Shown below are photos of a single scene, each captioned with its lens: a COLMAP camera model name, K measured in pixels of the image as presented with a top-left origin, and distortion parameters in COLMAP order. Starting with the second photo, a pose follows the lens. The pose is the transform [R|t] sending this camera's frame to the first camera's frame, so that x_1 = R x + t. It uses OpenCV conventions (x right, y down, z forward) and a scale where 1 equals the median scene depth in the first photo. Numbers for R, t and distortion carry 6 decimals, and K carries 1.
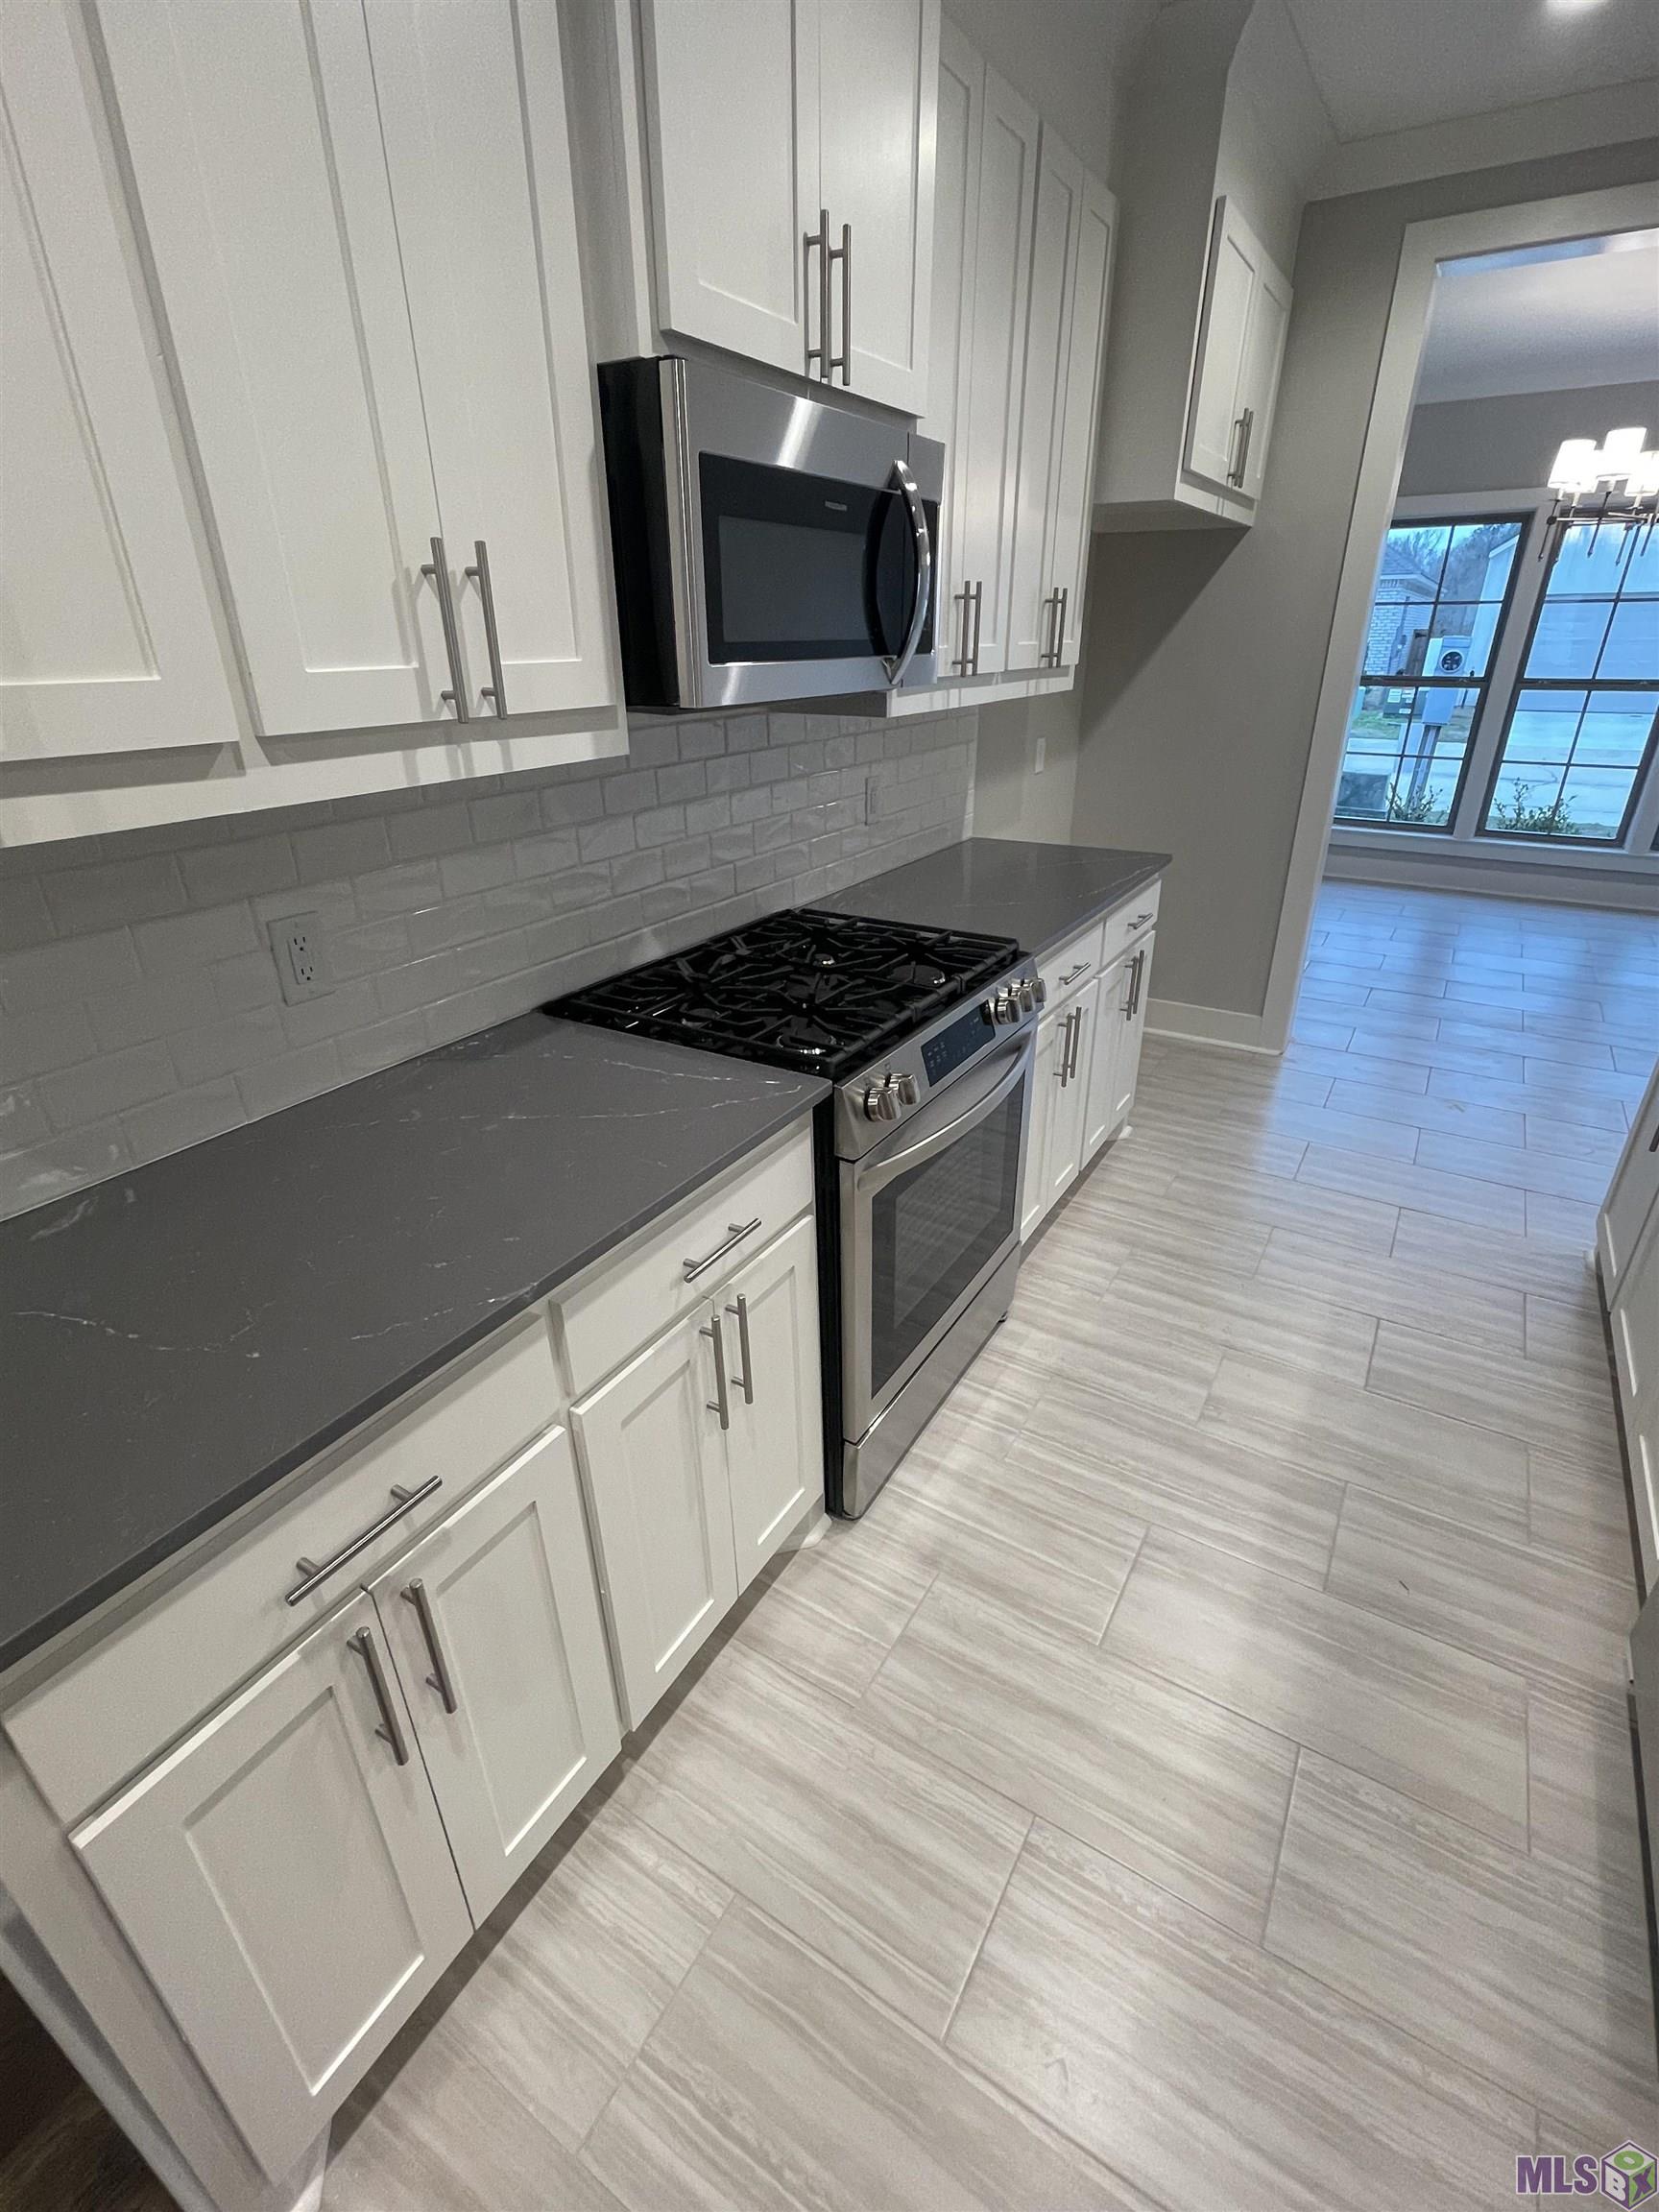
lens RADIAL K [[1001.0, 0, 831.0], [0, 1001.0, 1103.7], [0, 0, 1]] dist [-0.001640, 0.000790]
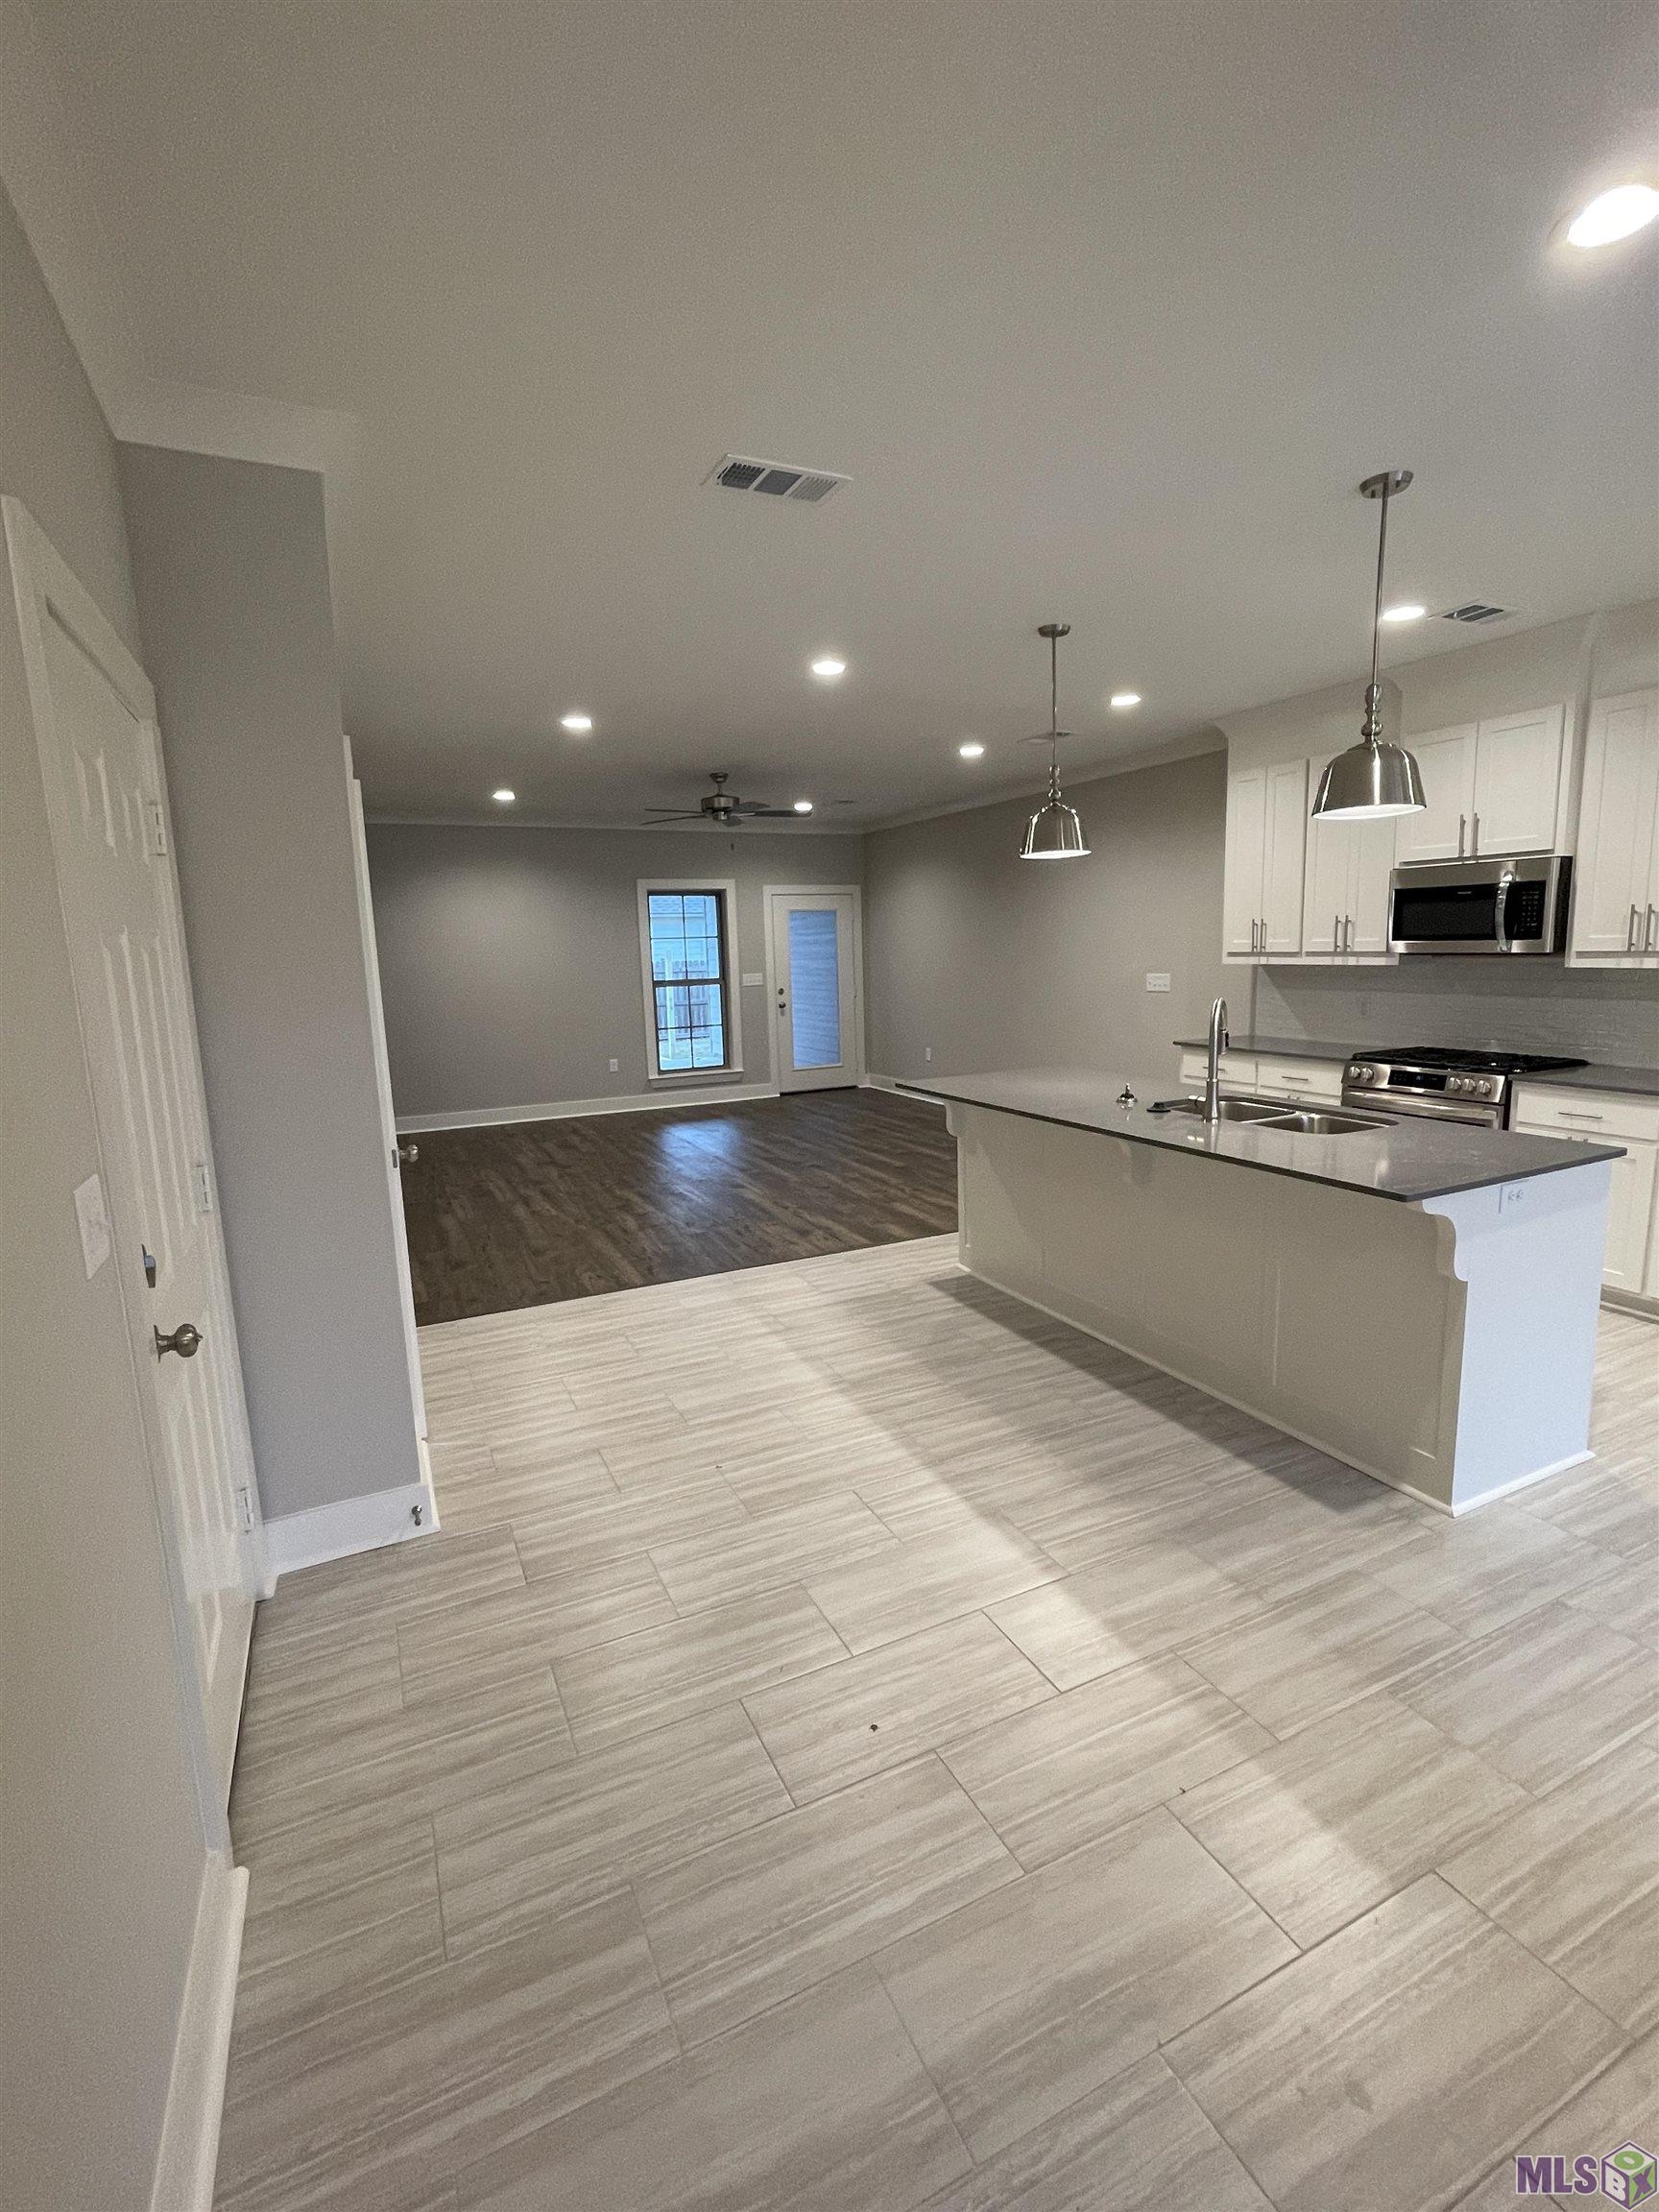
lens RADIAL K [[1000.7, 0, 831.1], [0, 1000.7, 1104.4], [0, 0, 1]] dist [-0.004167, 0.002450]
pose [[-0.538757, 0.158040, -0.827505, 2.642932], [-0.328998, 0.864782, 0.379358, -0.417913], [0.775565, 0.476629, -0.413912, 0.795369]]
